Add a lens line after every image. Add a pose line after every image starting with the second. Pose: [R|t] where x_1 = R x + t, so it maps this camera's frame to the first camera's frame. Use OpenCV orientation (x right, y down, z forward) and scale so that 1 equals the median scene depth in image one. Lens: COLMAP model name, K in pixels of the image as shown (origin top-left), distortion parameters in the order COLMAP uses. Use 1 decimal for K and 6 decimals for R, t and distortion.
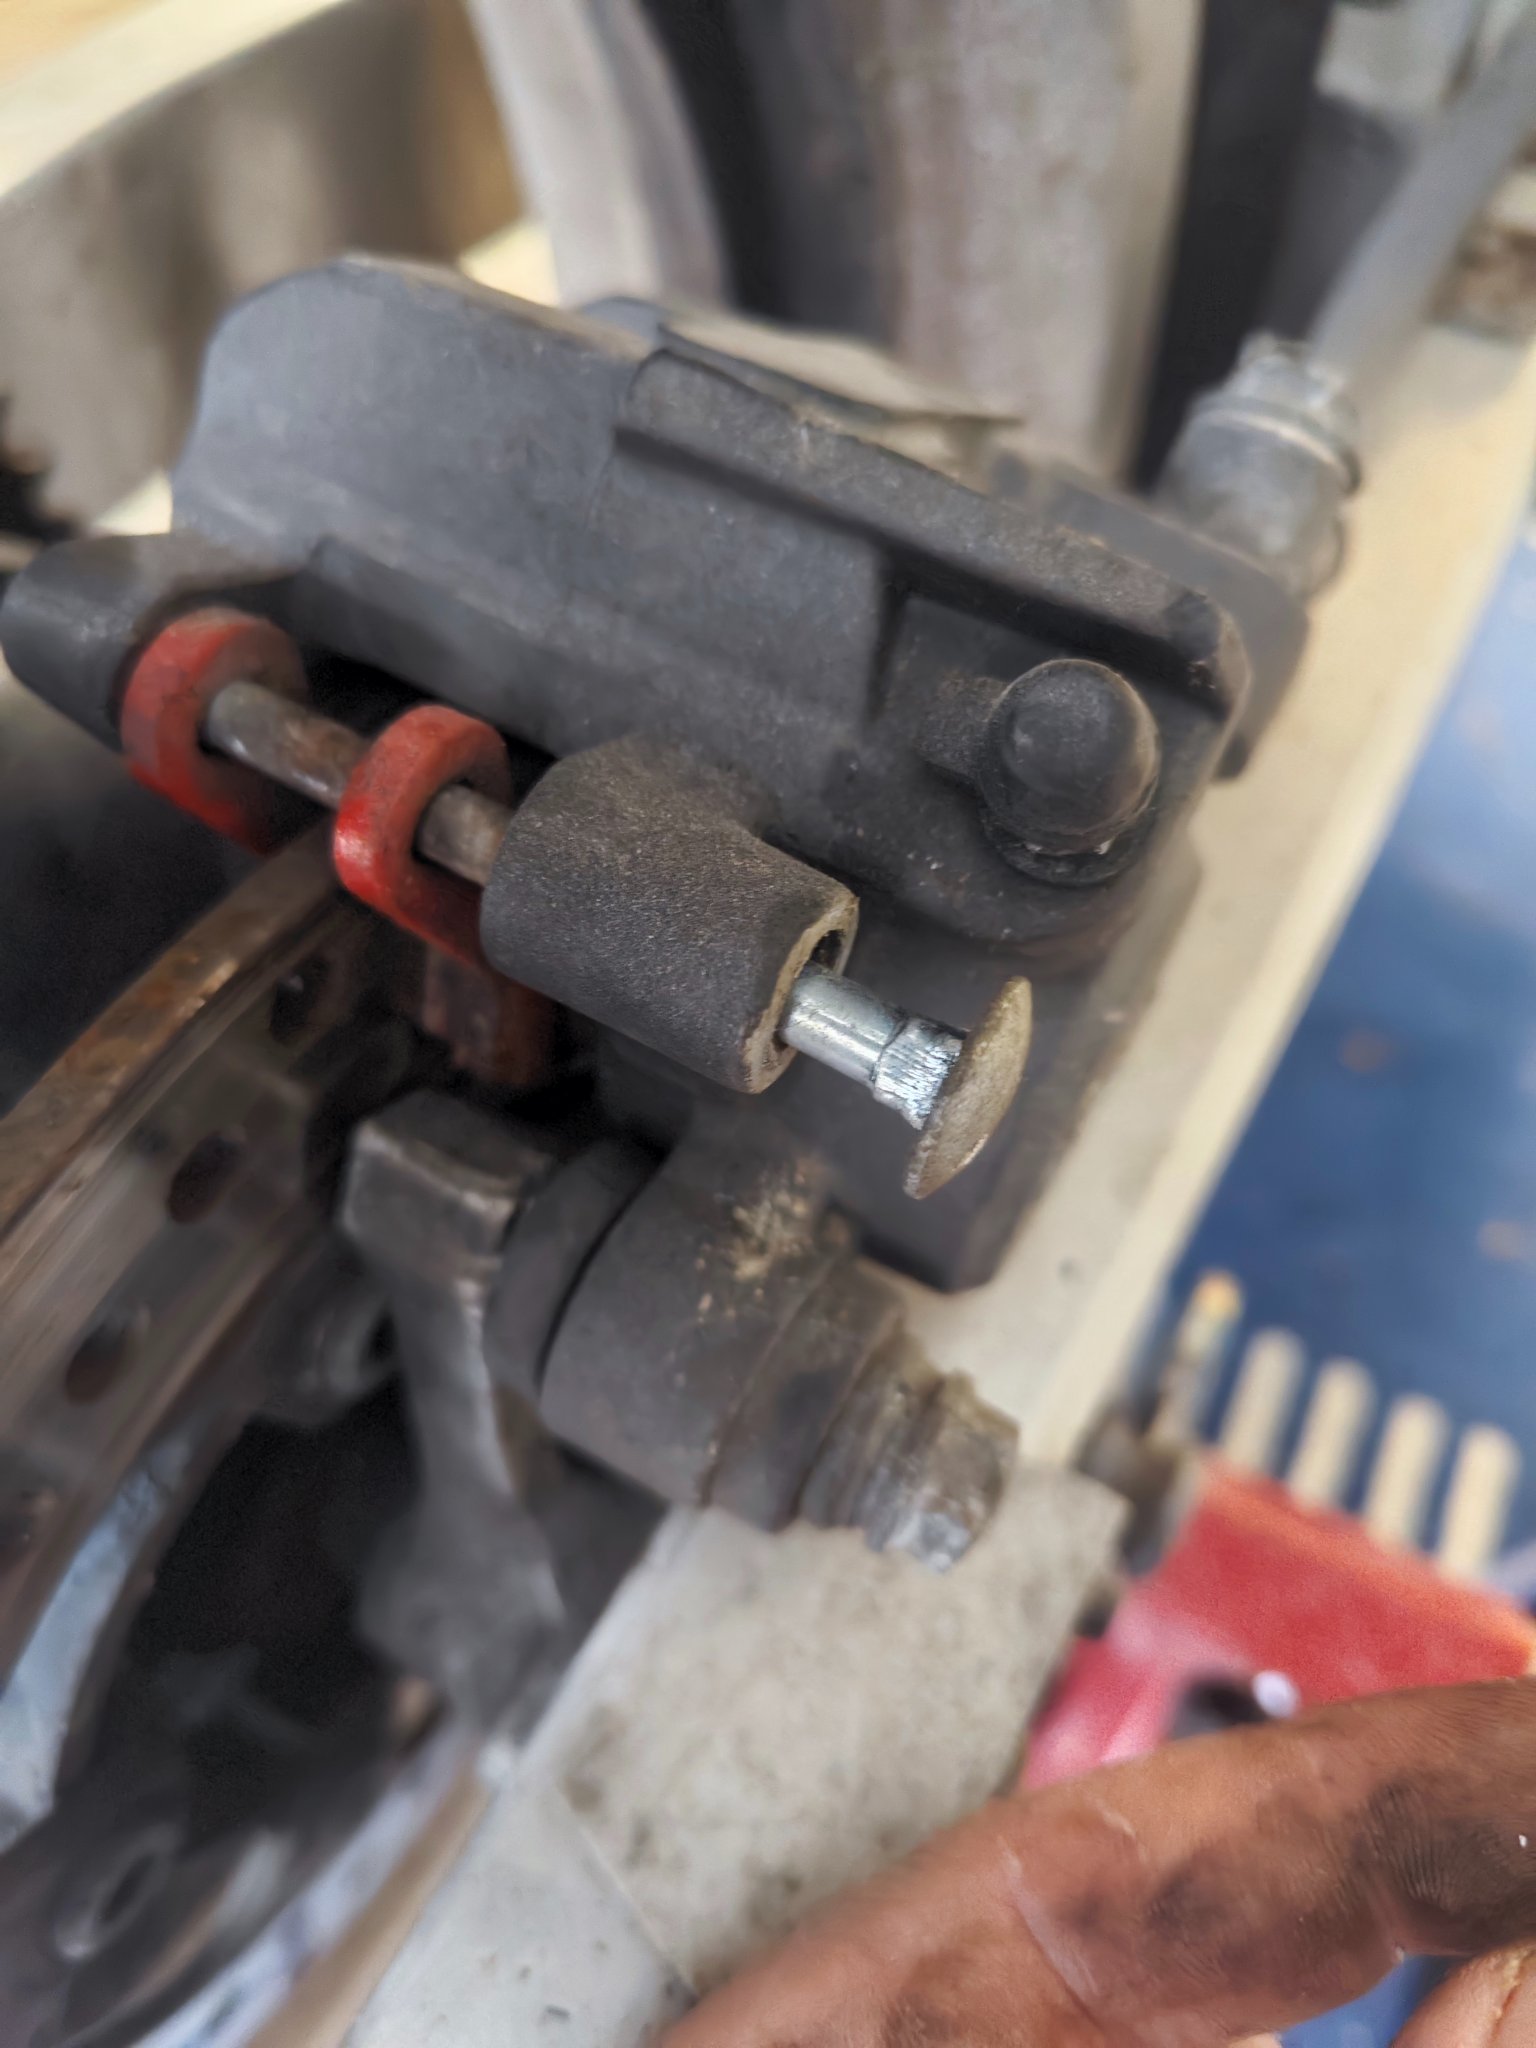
lens RADIAL K [[1526.3, 0, 768.0], [0, 1526.3, 1024.0], [0, 0, 1]] dist [-0.006139, -0.006679]
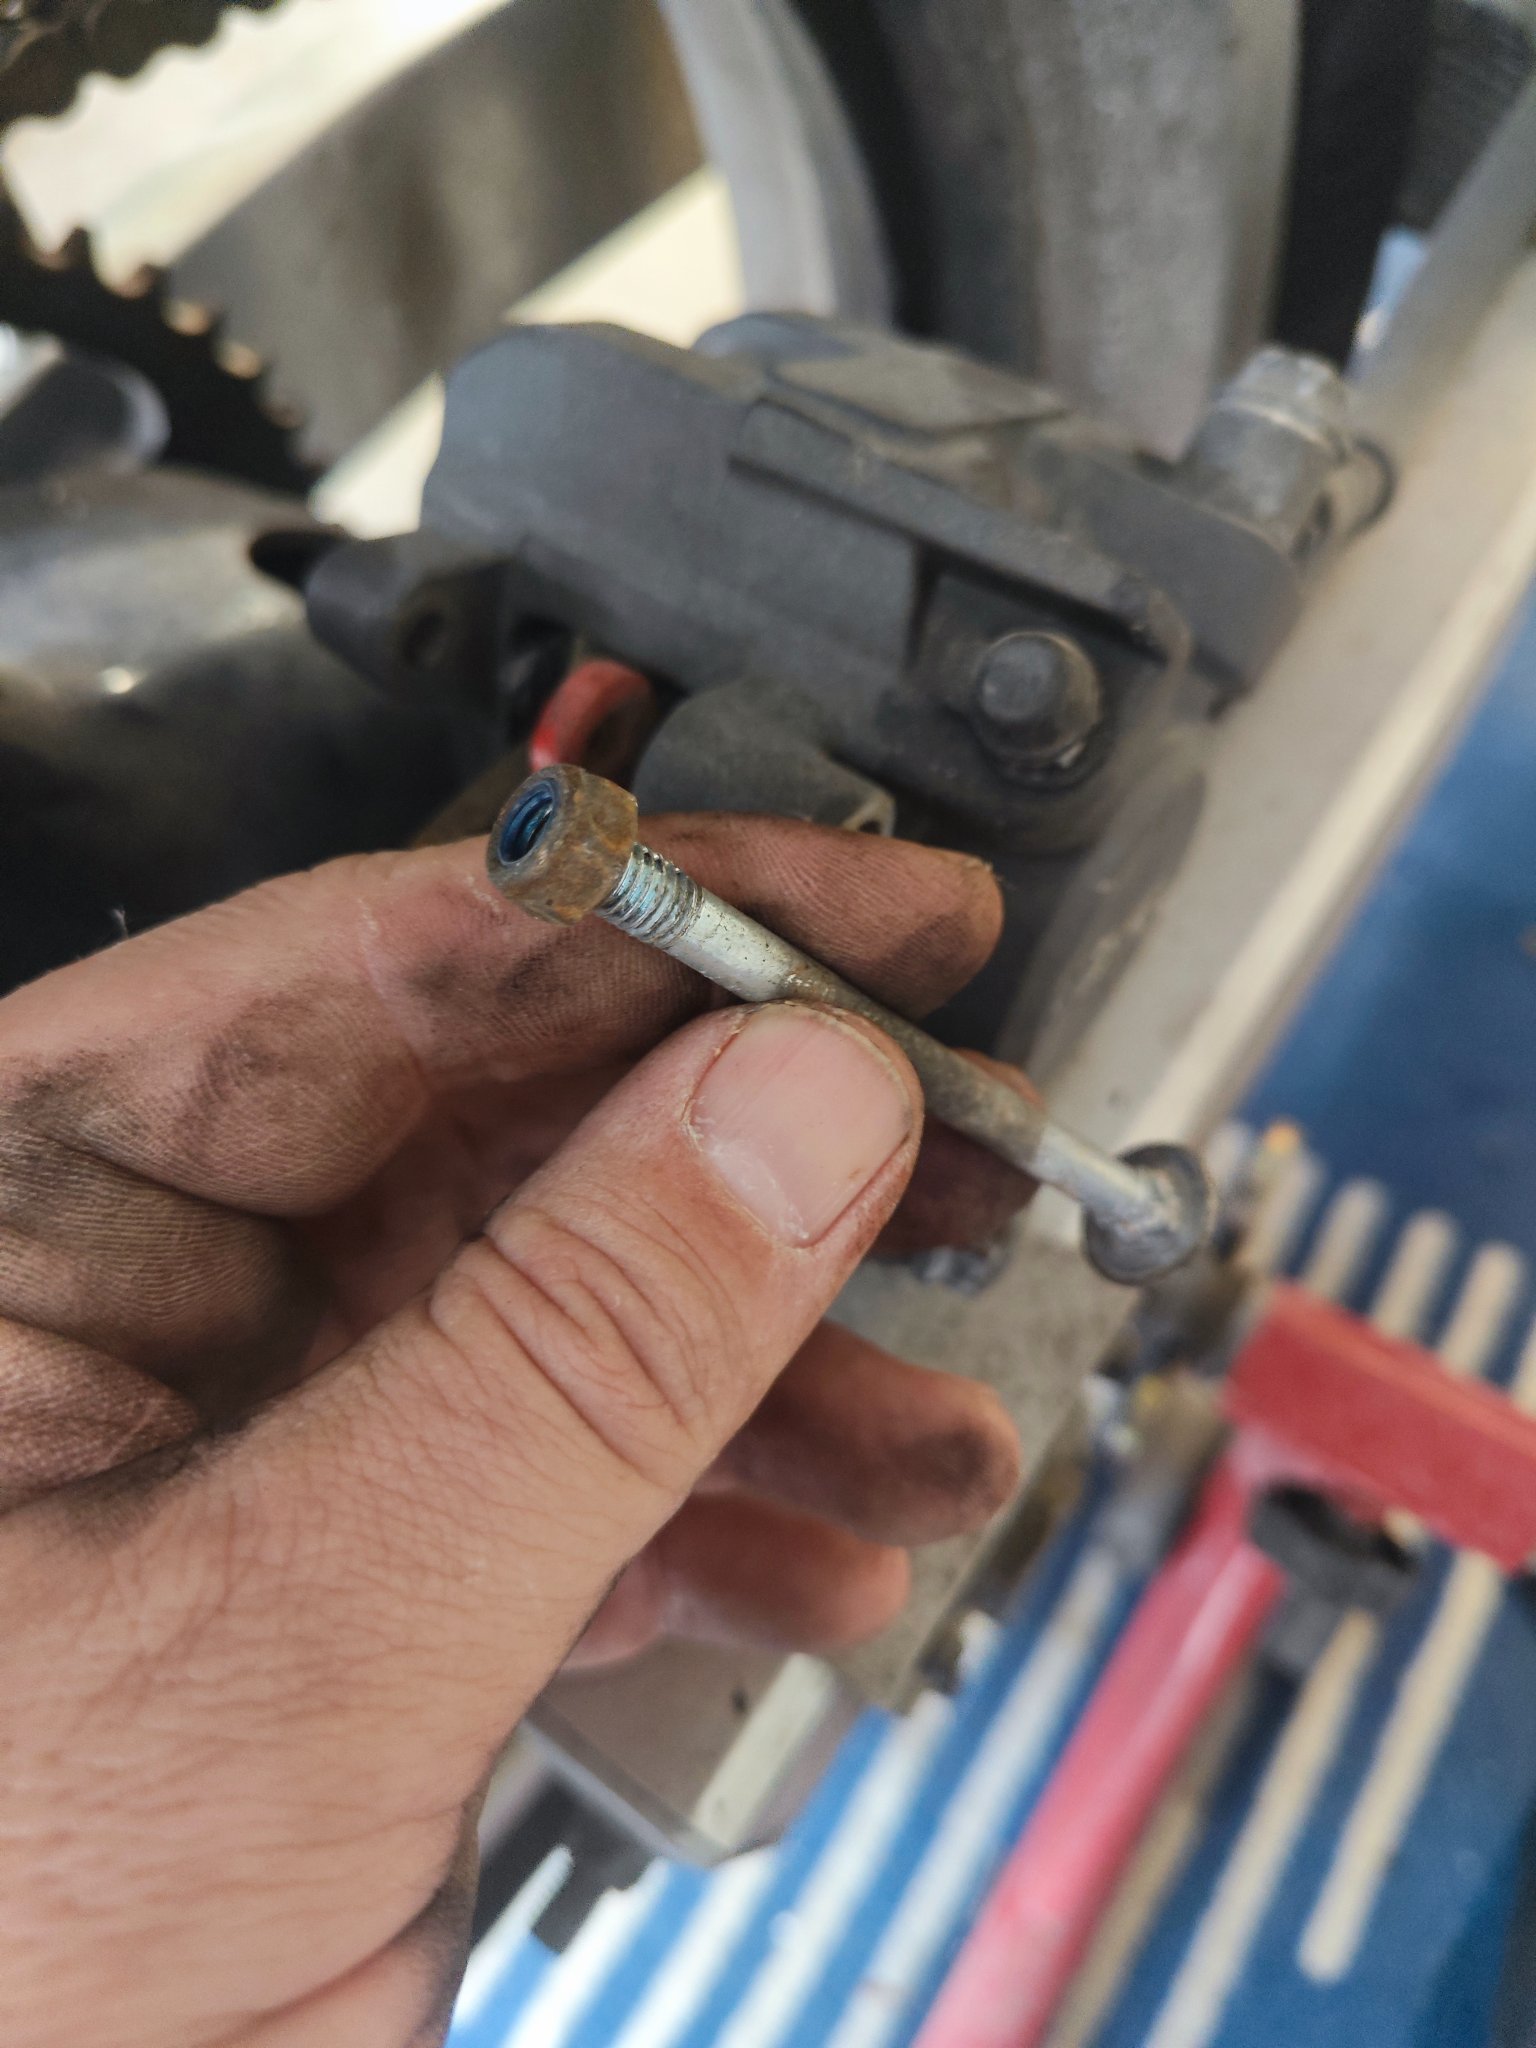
lens RADIAL K [[1526.3, 0, 768.0], [0, 1526.3, 1024.0], [0, 0, 1]] dist [-0.006139, -0.006679]
pose [[0.990799, 0.020001, -0.133858, 0.123318], [-0.010006, 0.997139, 0.074931, 0.019195], [0.134974, -0.072902, 0.988164, -0.379288]]
